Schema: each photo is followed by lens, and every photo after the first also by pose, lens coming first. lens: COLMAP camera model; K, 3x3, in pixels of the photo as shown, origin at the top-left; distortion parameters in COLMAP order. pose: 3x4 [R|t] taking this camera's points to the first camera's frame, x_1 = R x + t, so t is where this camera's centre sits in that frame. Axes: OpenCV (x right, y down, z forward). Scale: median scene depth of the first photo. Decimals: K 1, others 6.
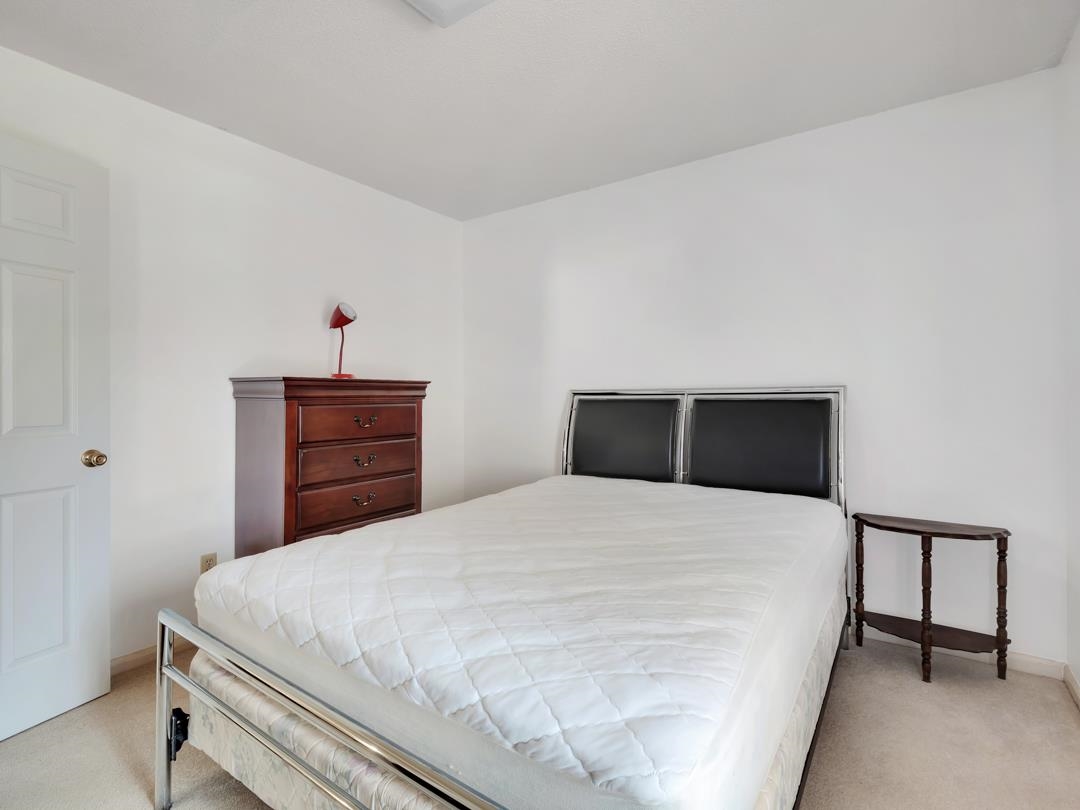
lens RADIAL K [[533.2, 0, 519.8], [0, 533.2, 396.6], [0, 0, 1]] dist [0.007748, -0.006445]
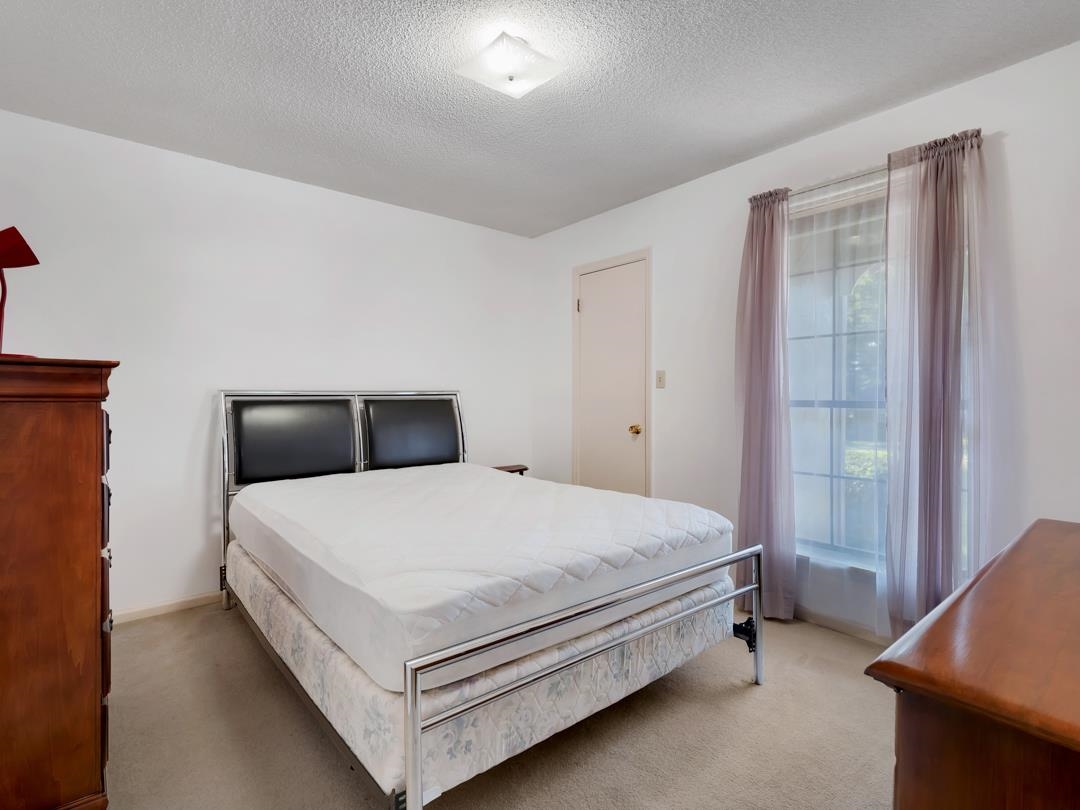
lens RADIAL K [[533.2, 0, 537.4], [0, 533.2, 400.8], [0, 0, 1]] dist [0.007748, -0.006445]
pose [[0.249976, -0.003413, 0.968246, -1.078022], [0.003476, 0.999991, 0.002627, 0.007864], [-0.968246, 0.002709, 0.249985, 0.480653]]
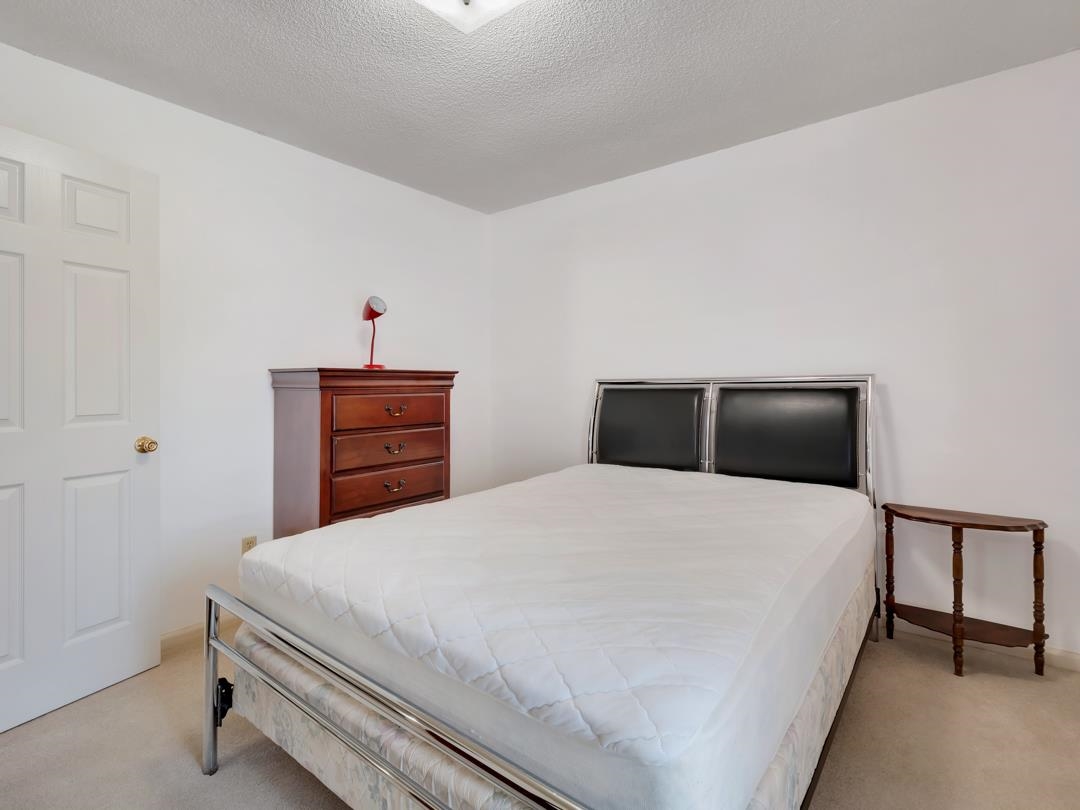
lens RADIAL K [[533.2, 0, 516.7], [0, 533.2, 385.5], [0, 0, 1]] dist [0.007748, -0.006445]
pose [[0.998149, -0.002576, -0.060758, 0.013287], [0.002521, 0.999996, -0.000982, -0.000067], [0.060761, 0.000827, 0.998152, -0.032030]]
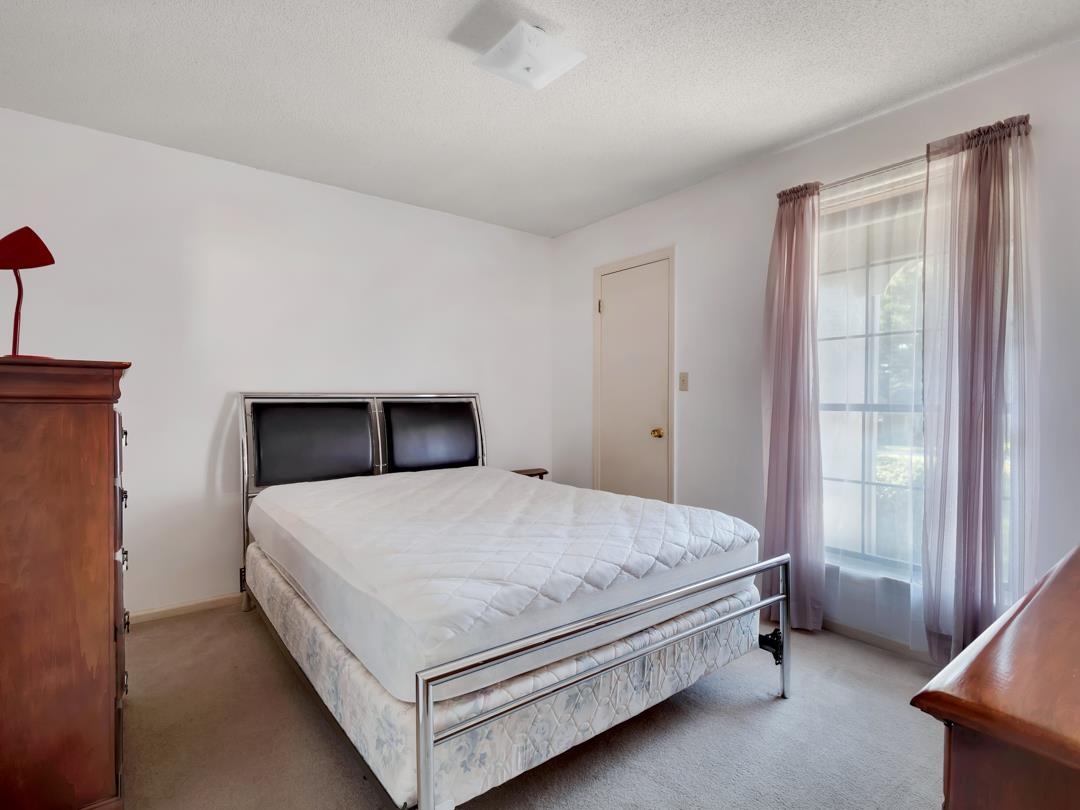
lens RADIAL K [[533.2, 0, 541.2], [0, 533.2, 409.1], [0, 0, 1]] dist [0.007748, -0.006445]
pose [[0.282406, -0.012606, 0.959212, -1.048001], [0.001428, 0.999918, 0.012721, 0.008504], [-0.959294, -0.002223, 0.282400, 0.482544]]
